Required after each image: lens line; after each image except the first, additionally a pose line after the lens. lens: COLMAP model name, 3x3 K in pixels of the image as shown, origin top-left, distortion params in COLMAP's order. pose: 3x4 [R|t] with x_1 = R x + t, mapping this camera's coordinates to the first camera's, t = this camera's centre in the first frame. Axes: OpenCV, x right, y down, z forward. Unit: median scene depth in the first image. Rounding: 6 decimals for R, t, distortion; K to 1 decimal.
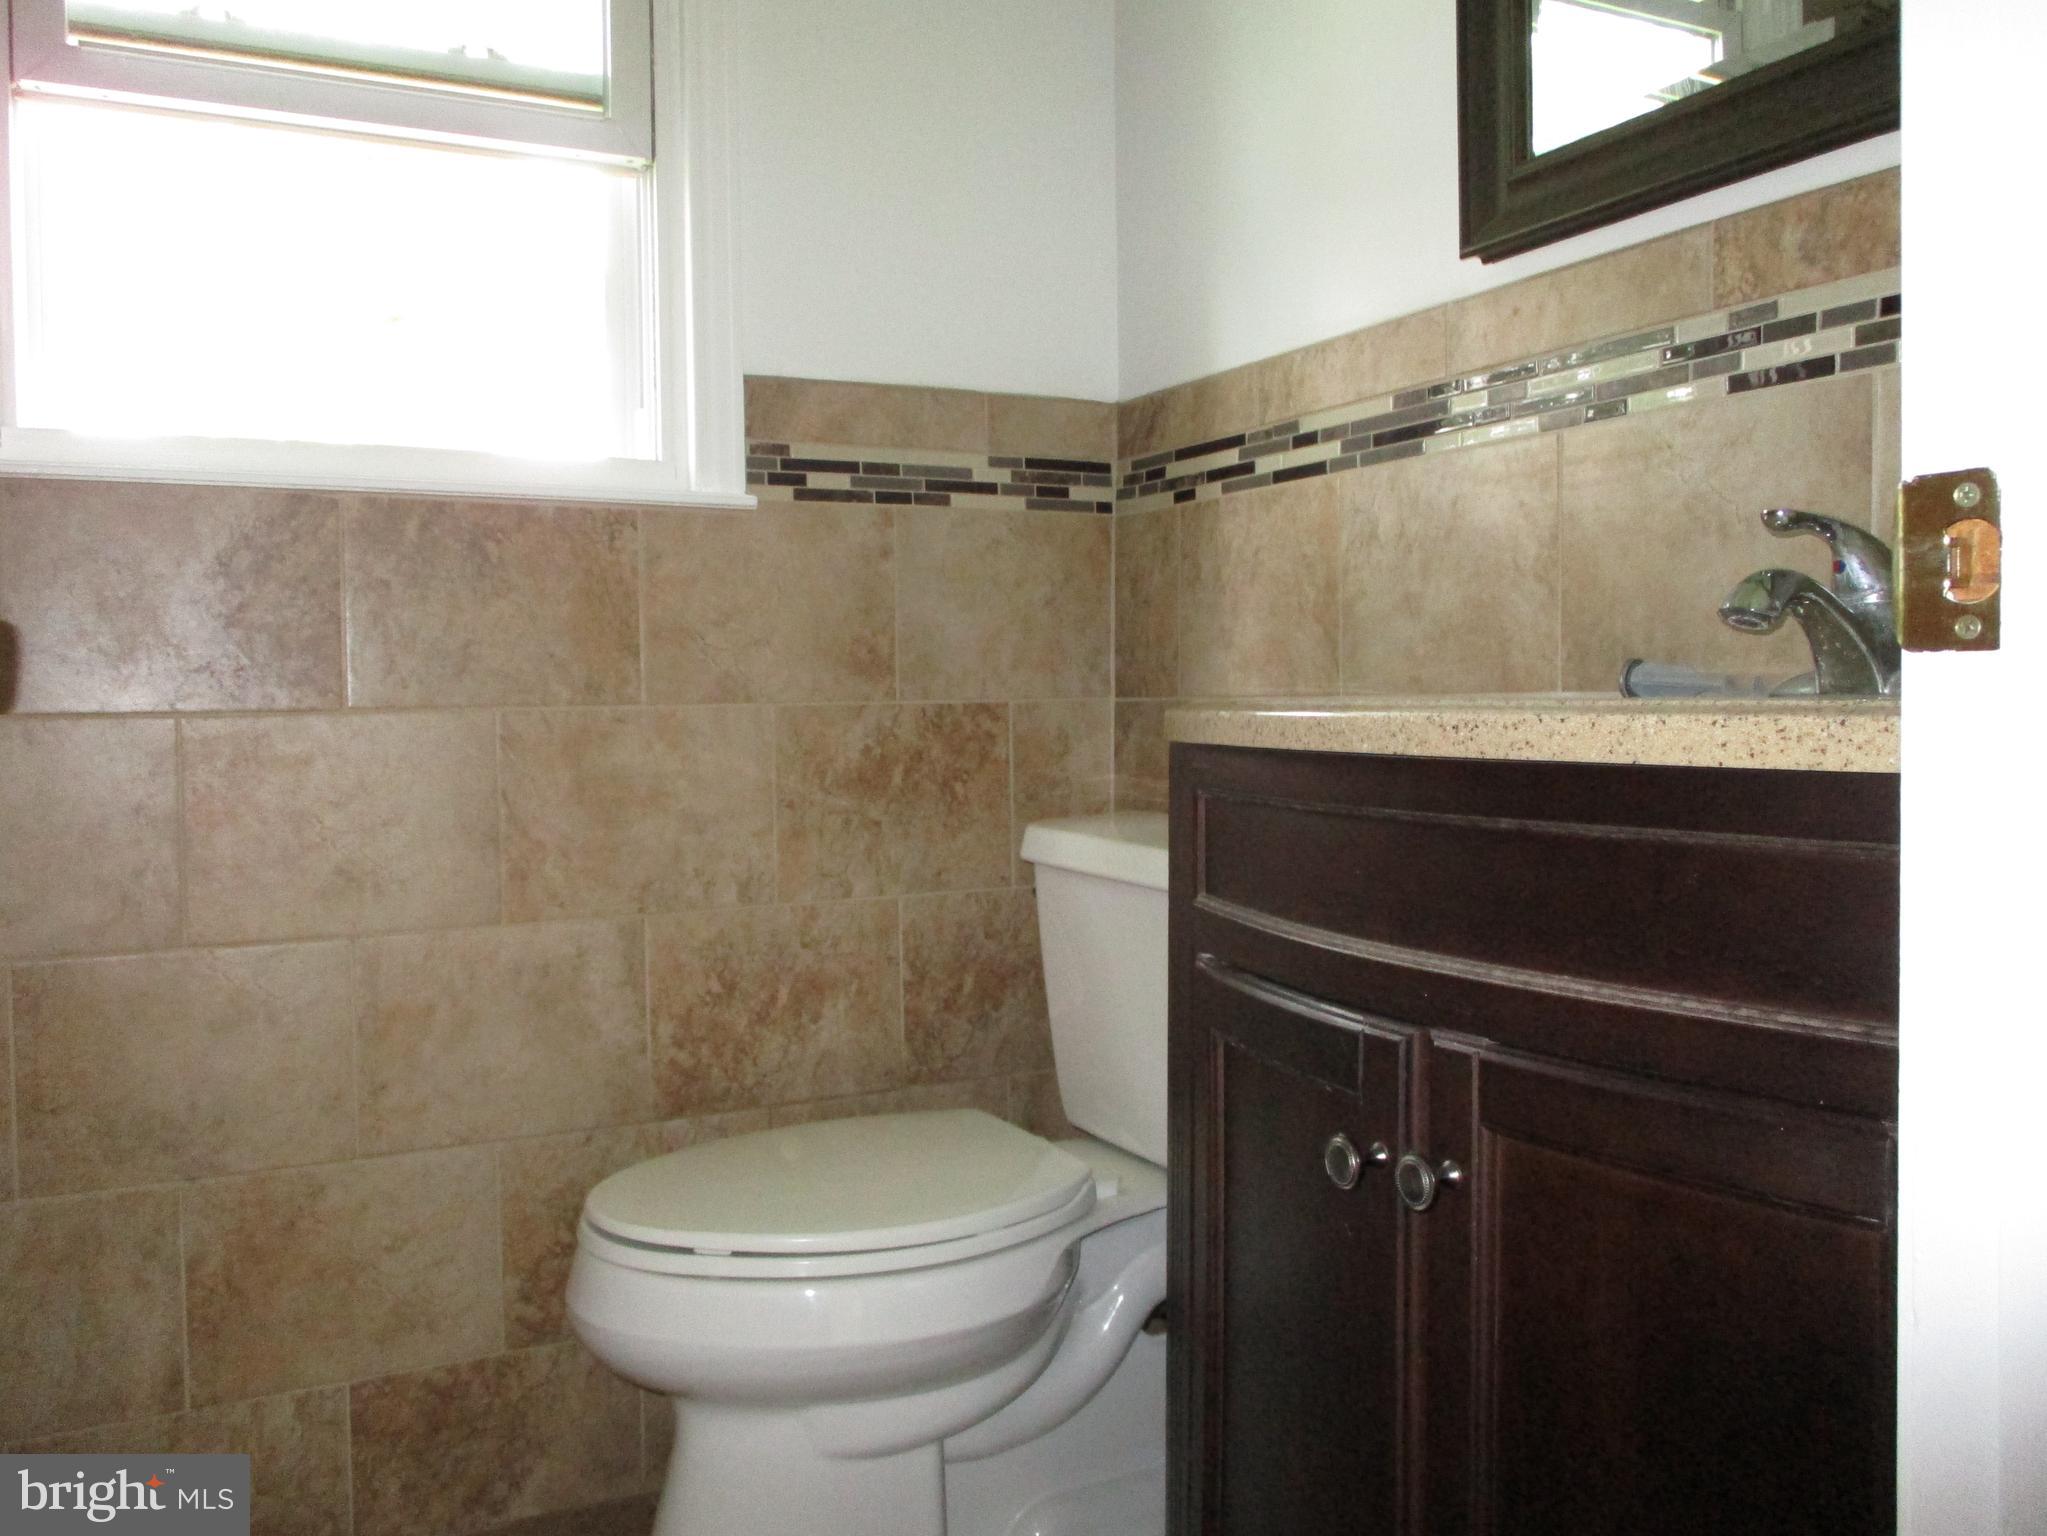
lens RADIAL K [[1713.1, 0, 1025.6], [0, 1713.1, 747.0], [0, 0, 1]] dist [-0.025038, 0.008043]
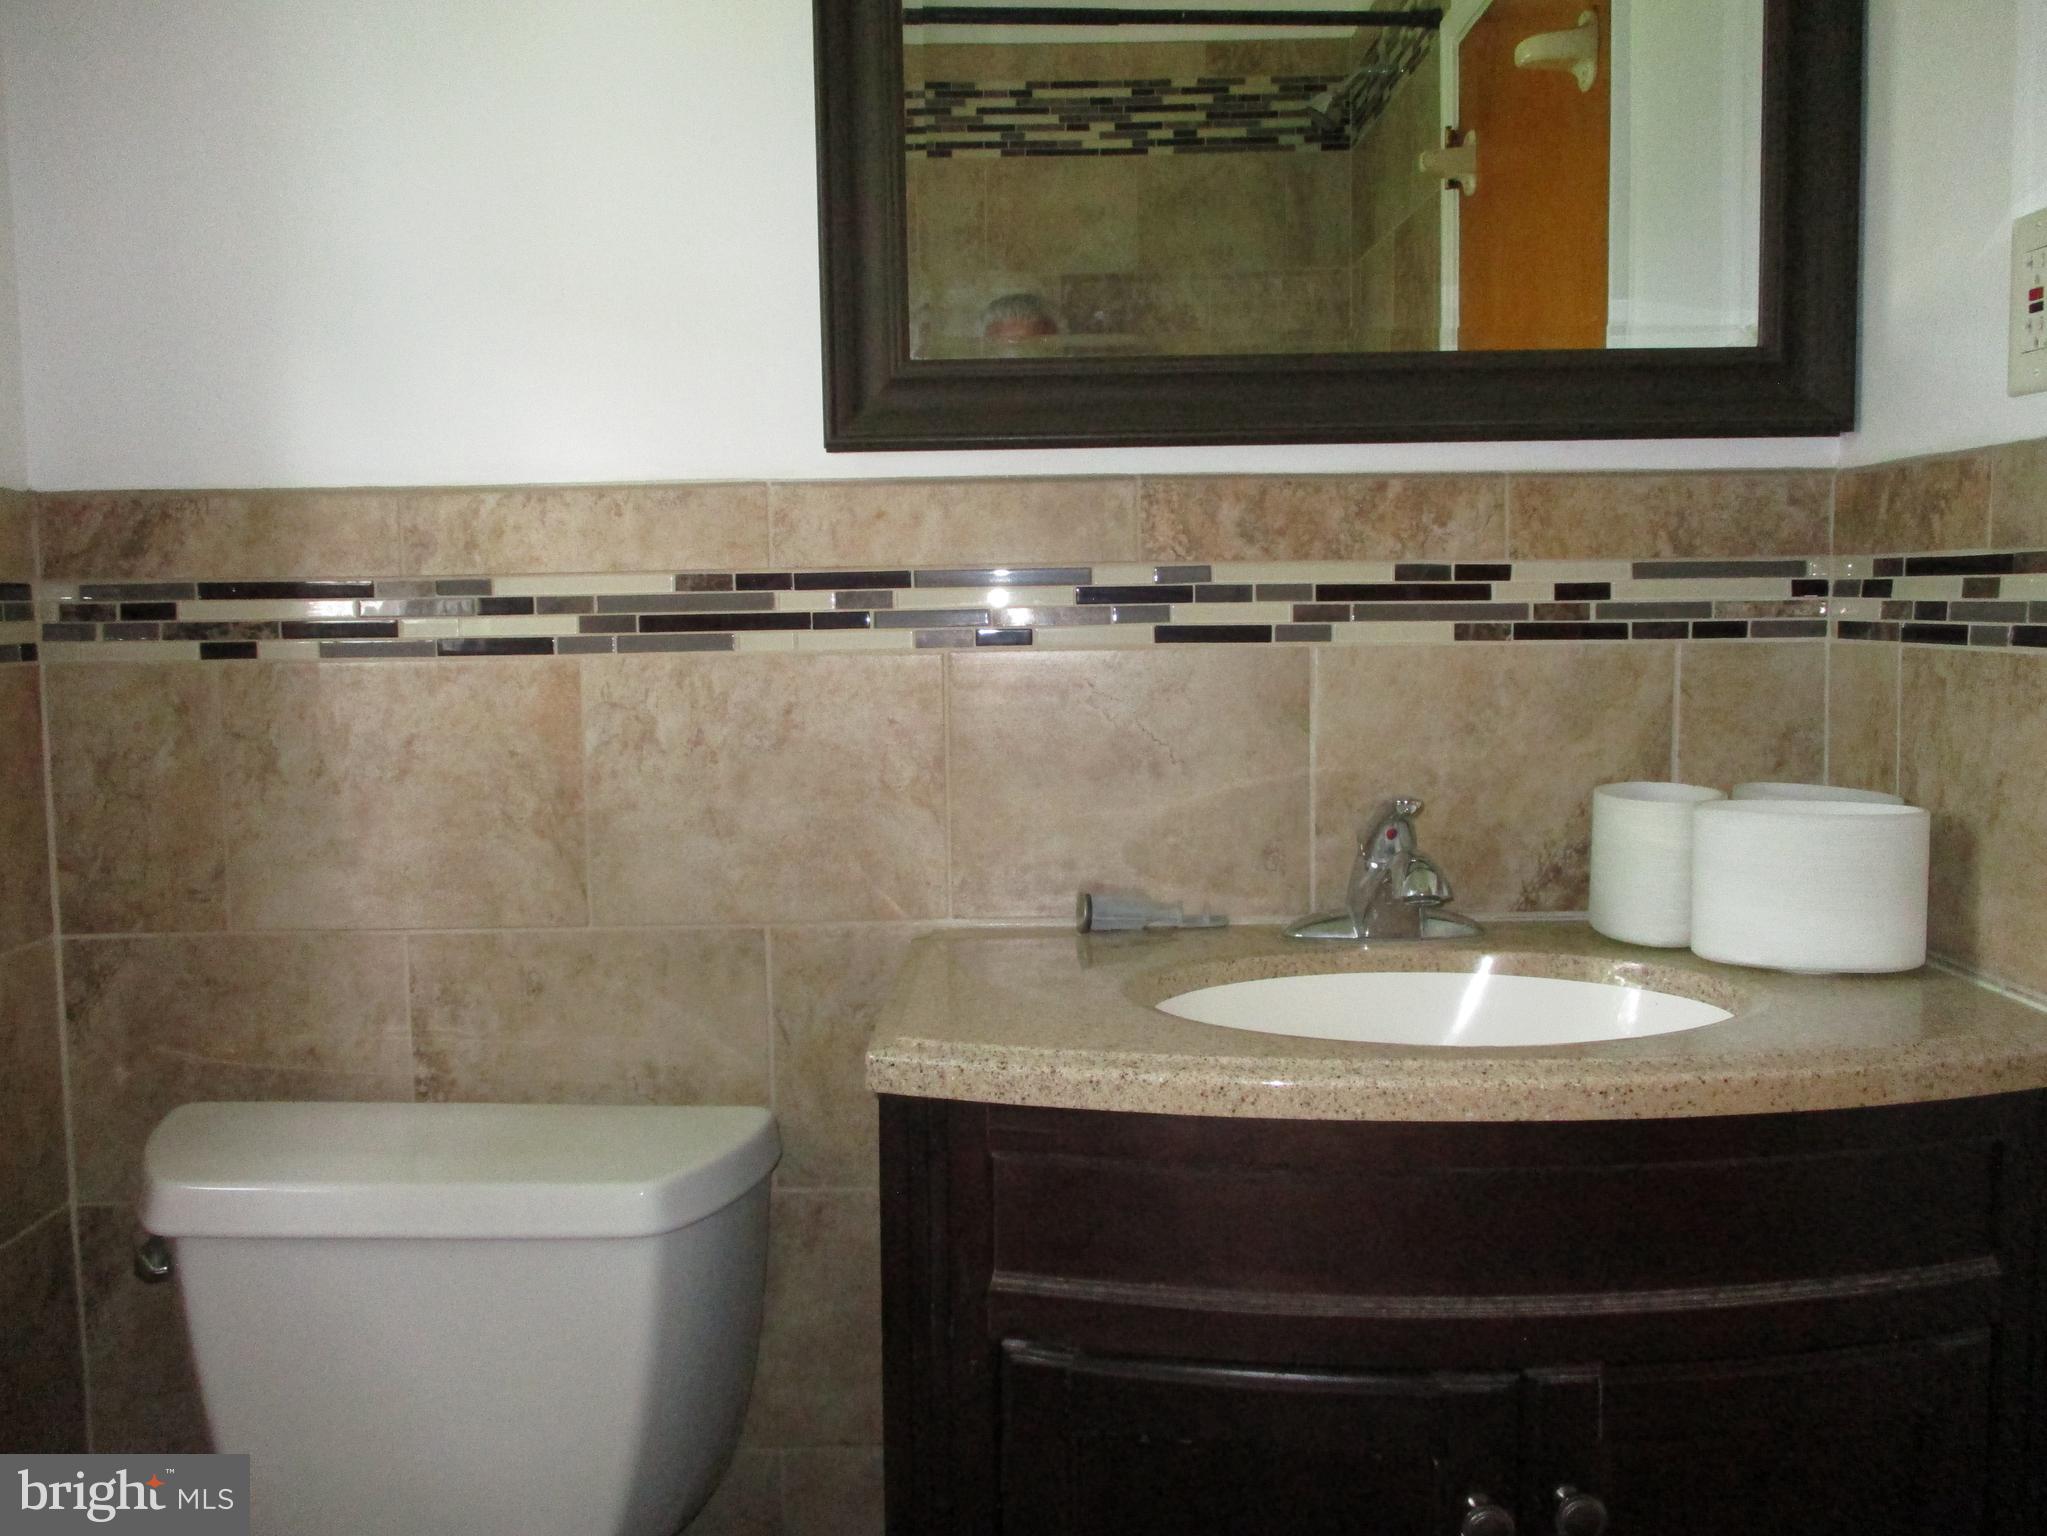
lens RADIAL K [[1713.1, 0, 1025.6], [0, 1713.1, 747.0], [0, 0, 1]] dist [-0.025038, 0.008043]
pose [[0.457530, -0.071756, 0.886294, -0.482236], [0.034155, 0.997421, 0.063121, -0.175478], [-0.888538, 0.001392, 0.458801, 0.478105]]
